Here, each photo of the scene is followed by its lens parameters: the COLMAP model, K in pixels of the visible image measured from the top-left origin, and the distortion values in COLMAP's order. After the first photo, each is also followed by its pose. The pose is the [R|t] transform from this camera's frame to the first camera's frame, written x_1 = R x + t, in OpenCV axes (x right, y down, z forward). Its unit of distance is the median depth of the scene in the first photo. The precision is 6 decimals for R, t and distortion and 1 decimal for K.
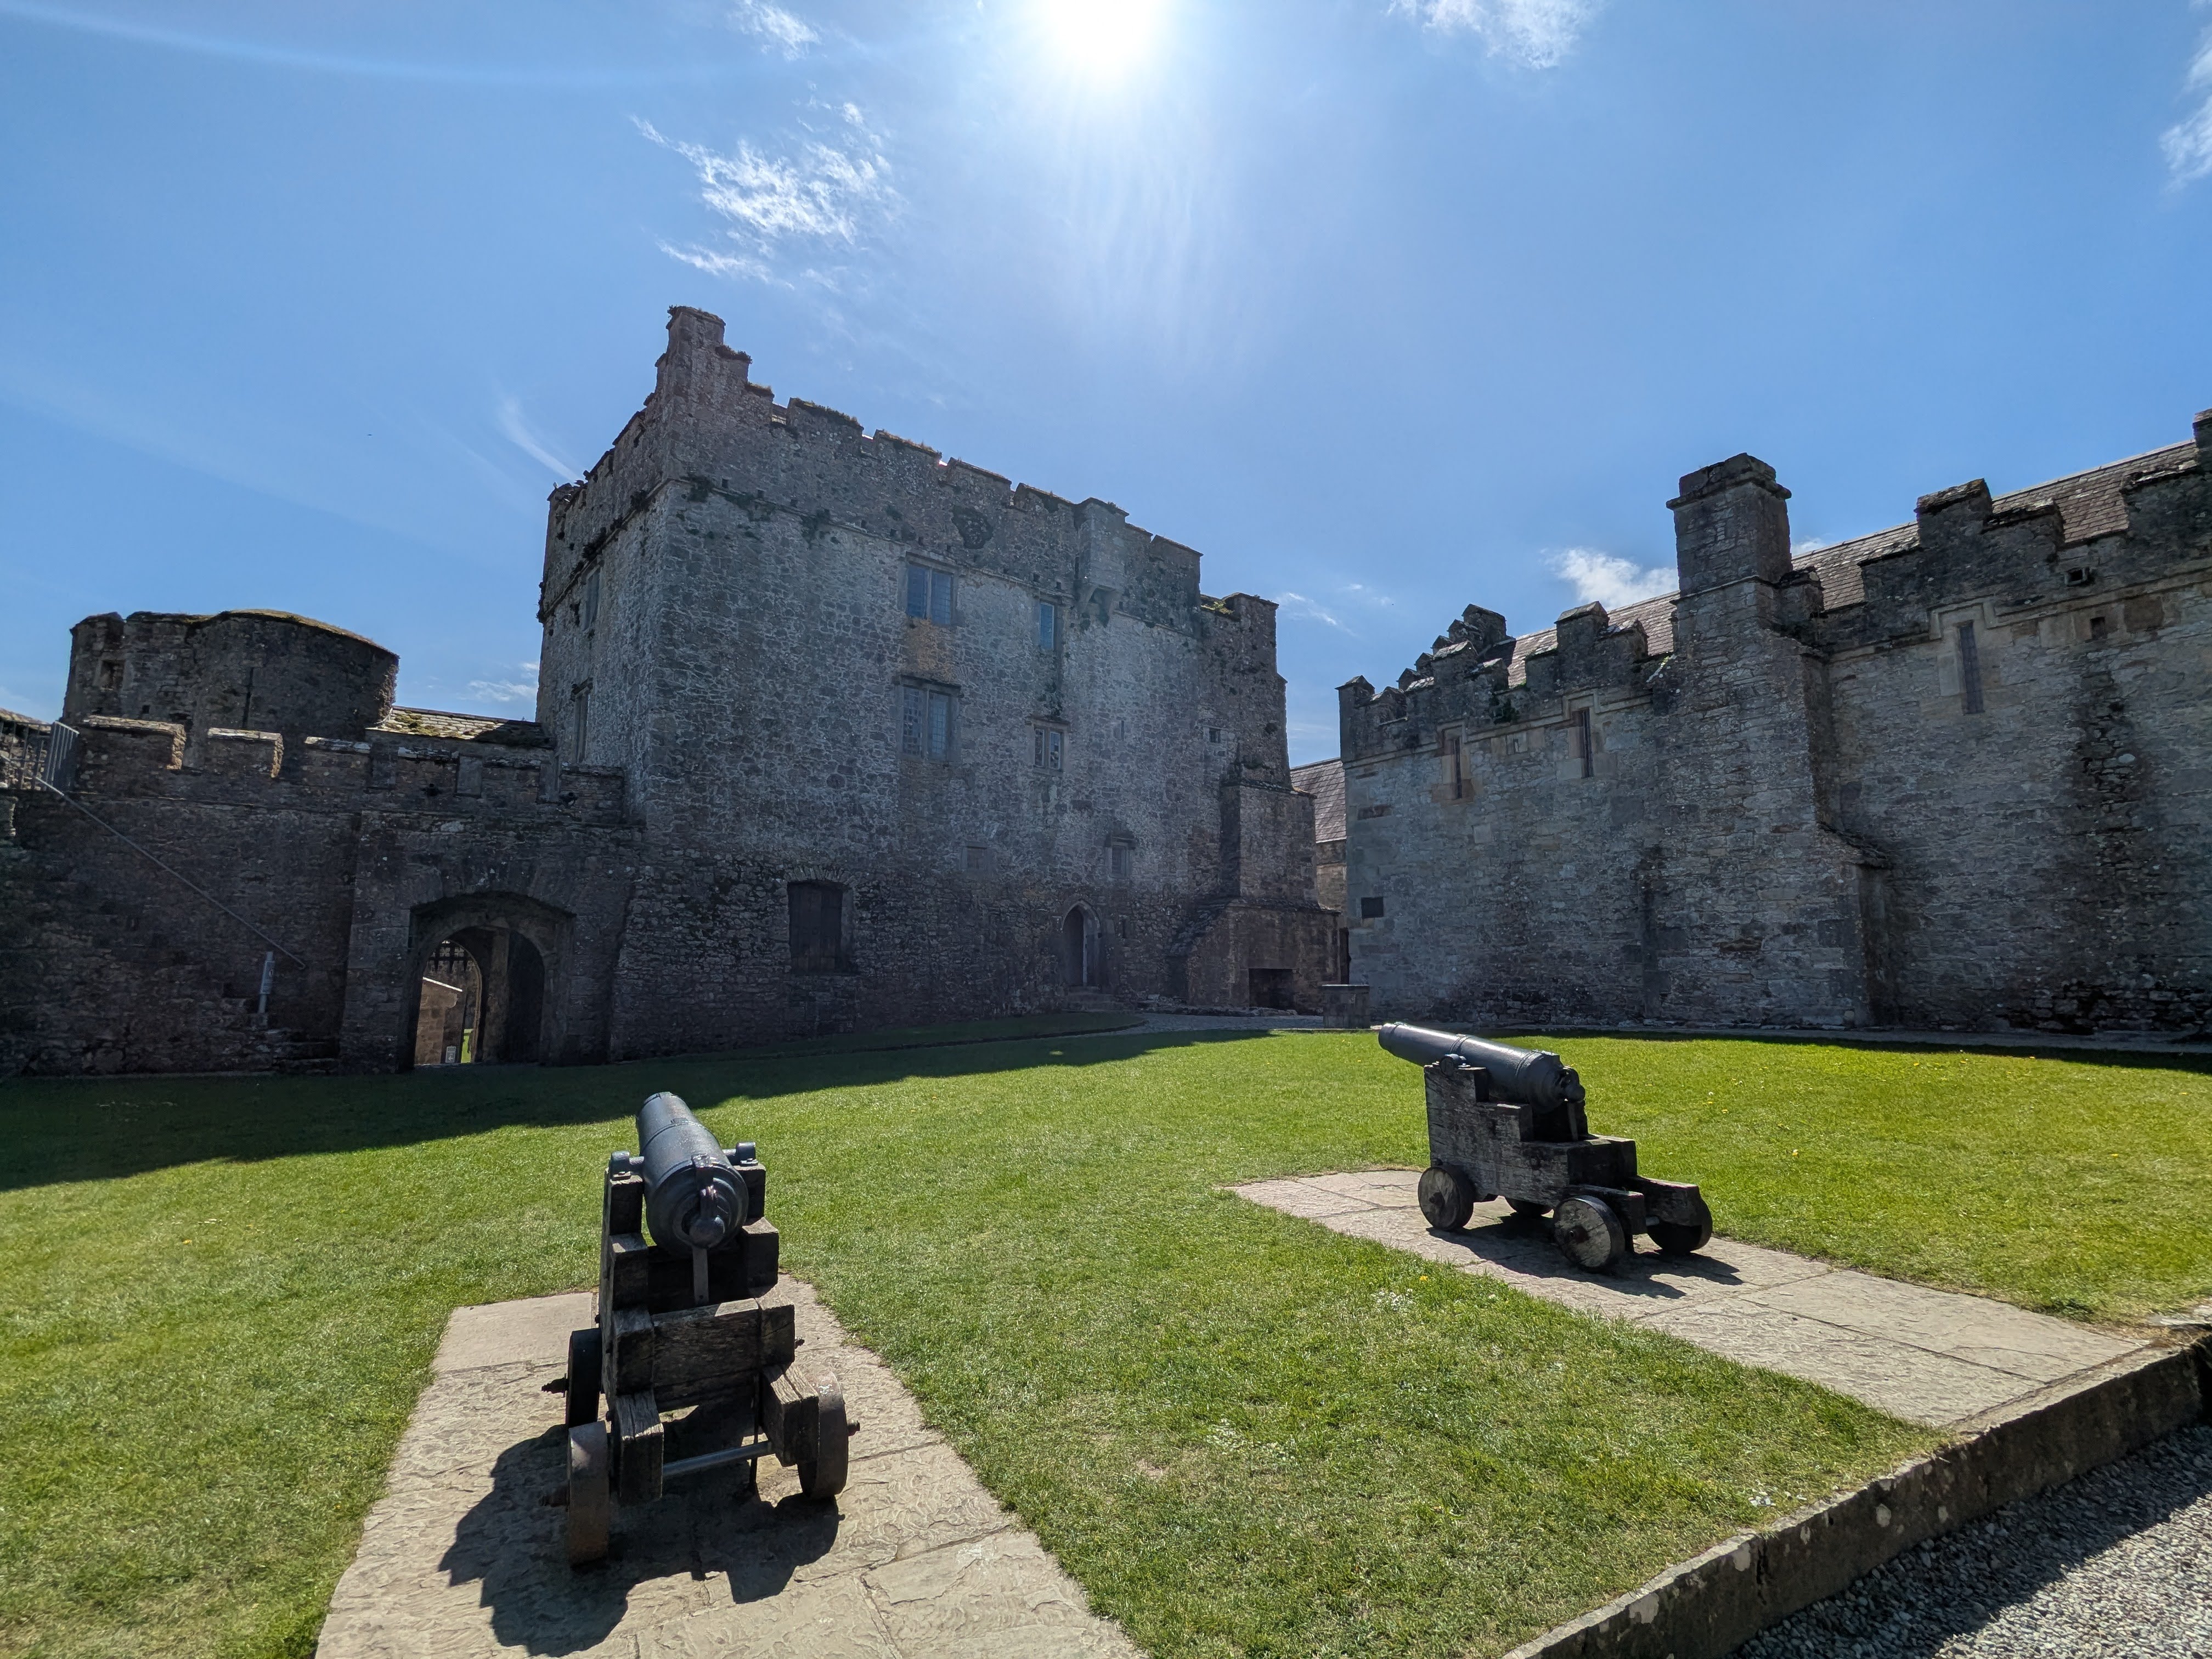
lens RADIAL K [[1048.8, 0, 1108.2], [0, 1048.8, 832.3], [0, 0, 1]] dist [-0.000370, -0.000172]
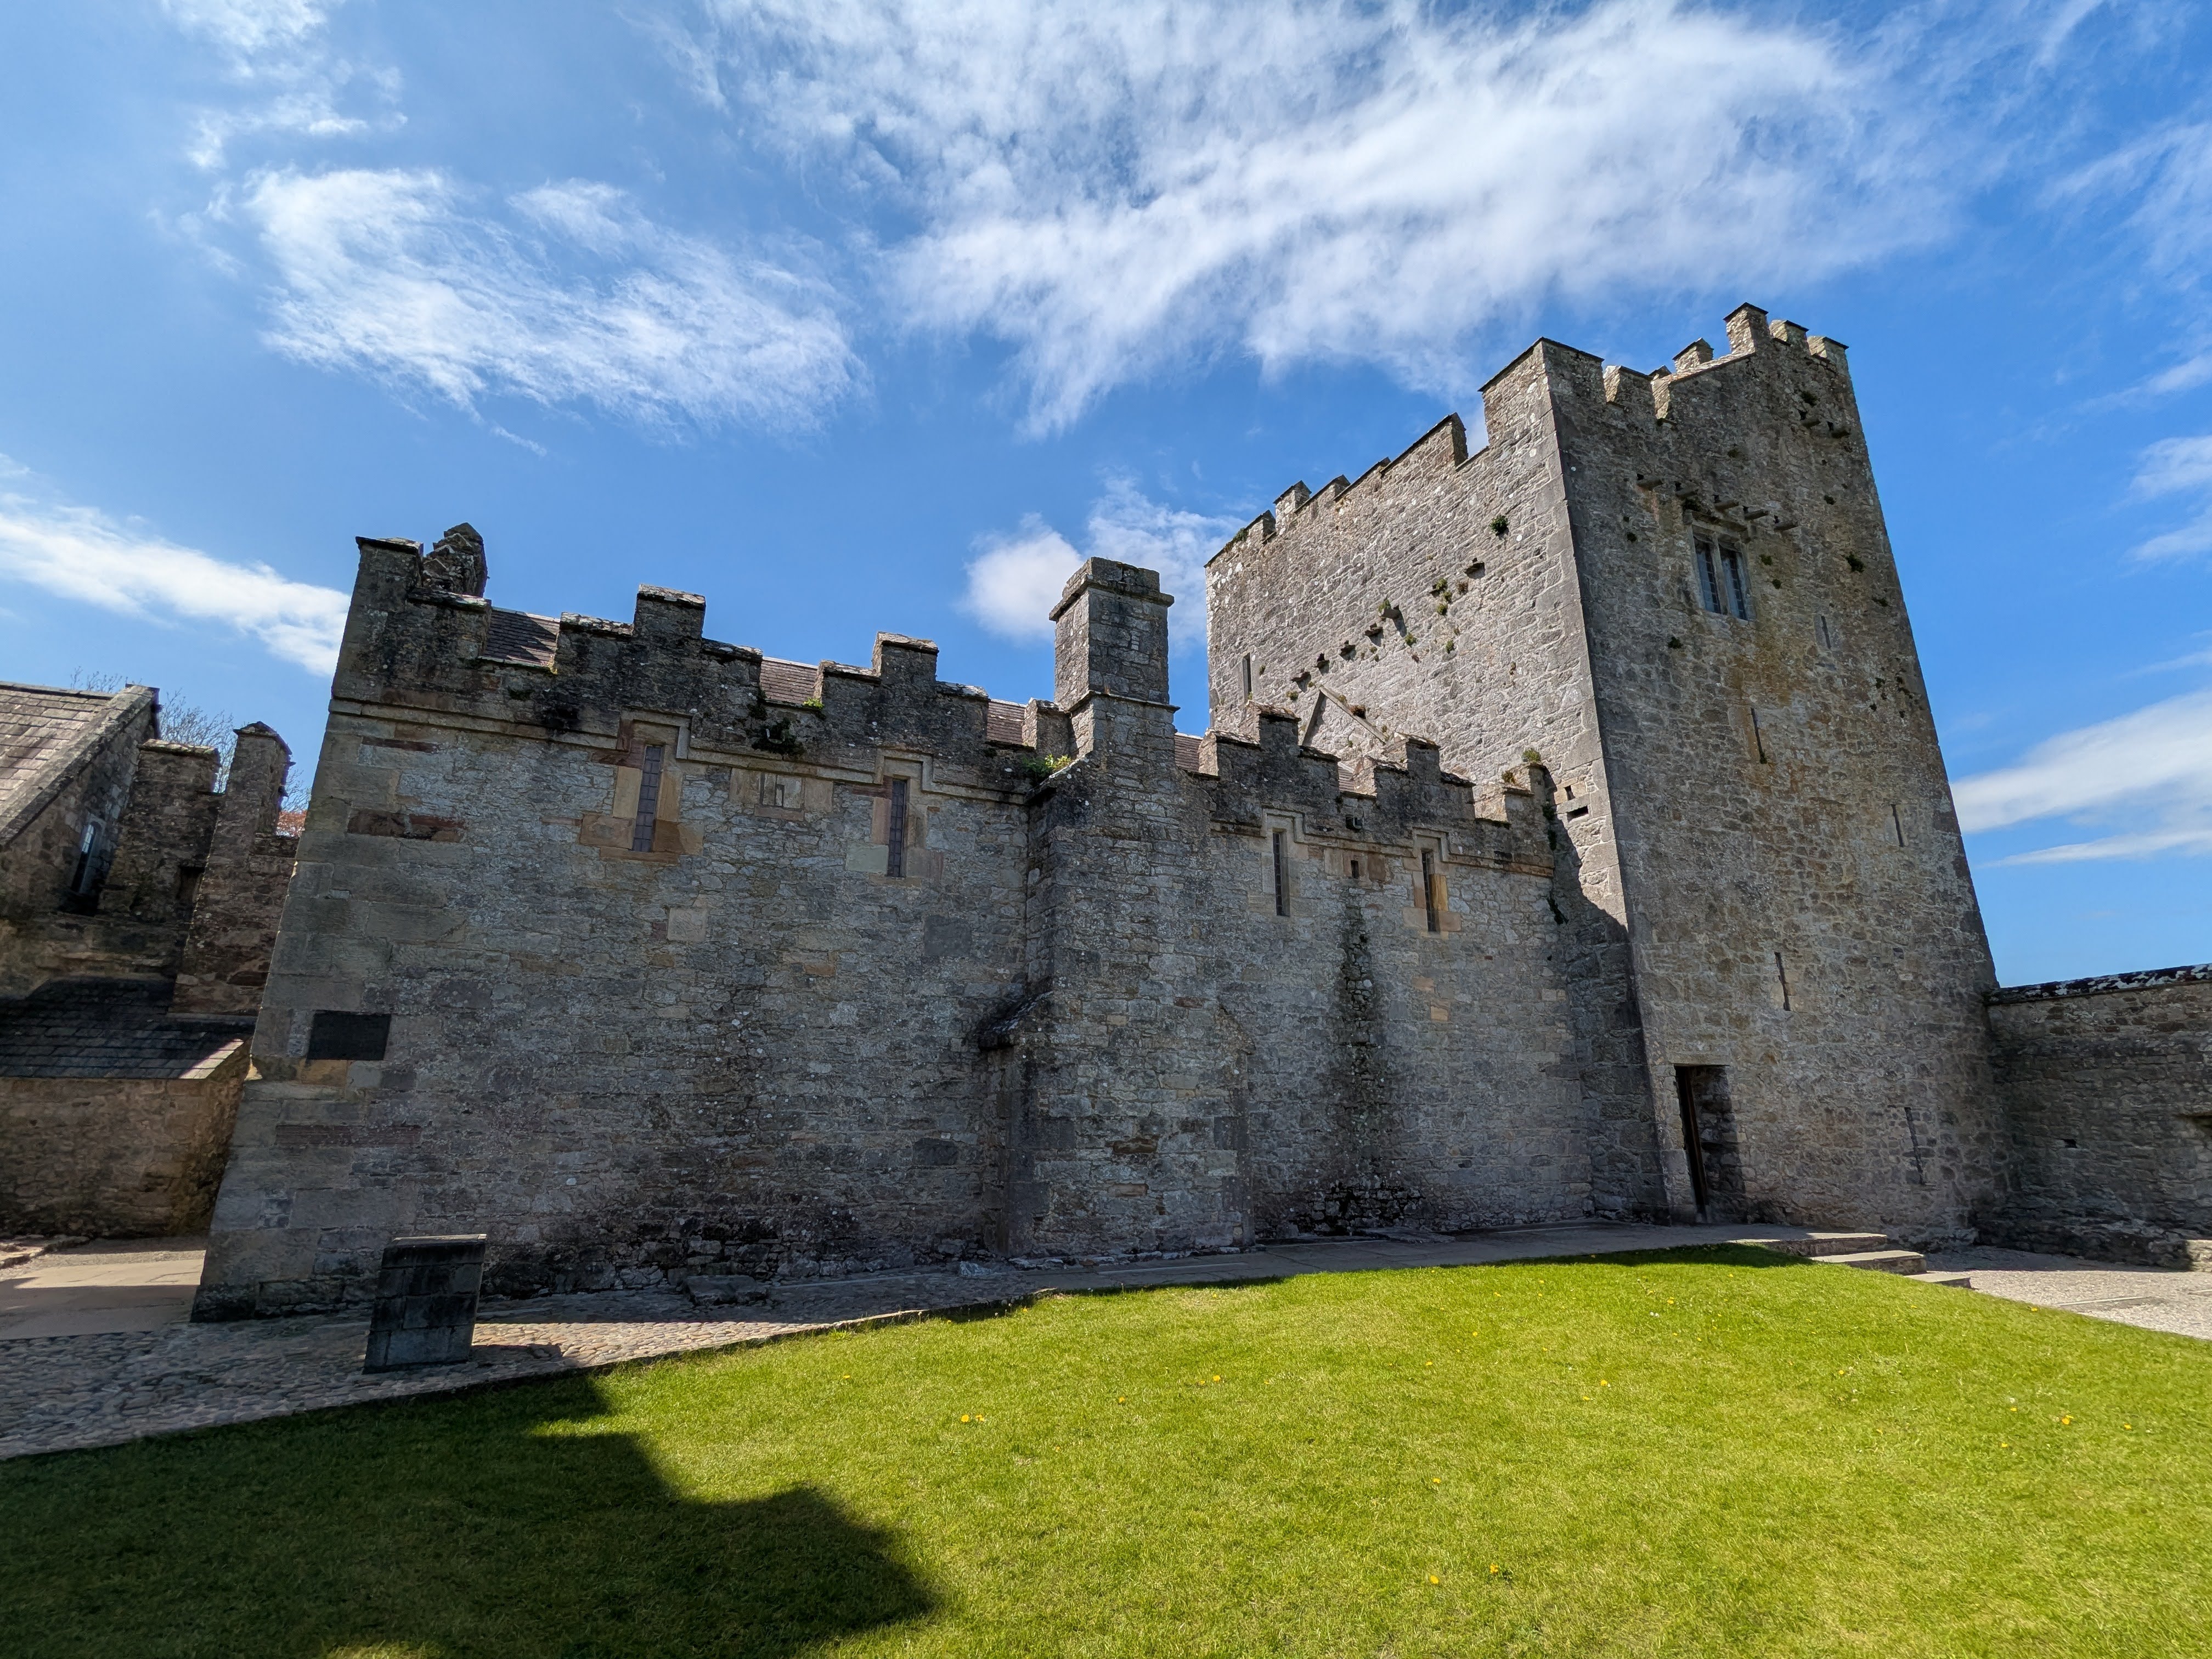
lens RADIAL K [[1048.8, 0, 1105.2], [0, 1048.8, 822.0], [0, 0, 1]] dist [-0.000370, -0.000172]
pose [[0.154800, 0.274650, 0.949002, -0.190993], [-0.136243, 0.957338, -0.254838, 0.076162], [-0.978506, -0.089846, 0.185615, 0.861589]]
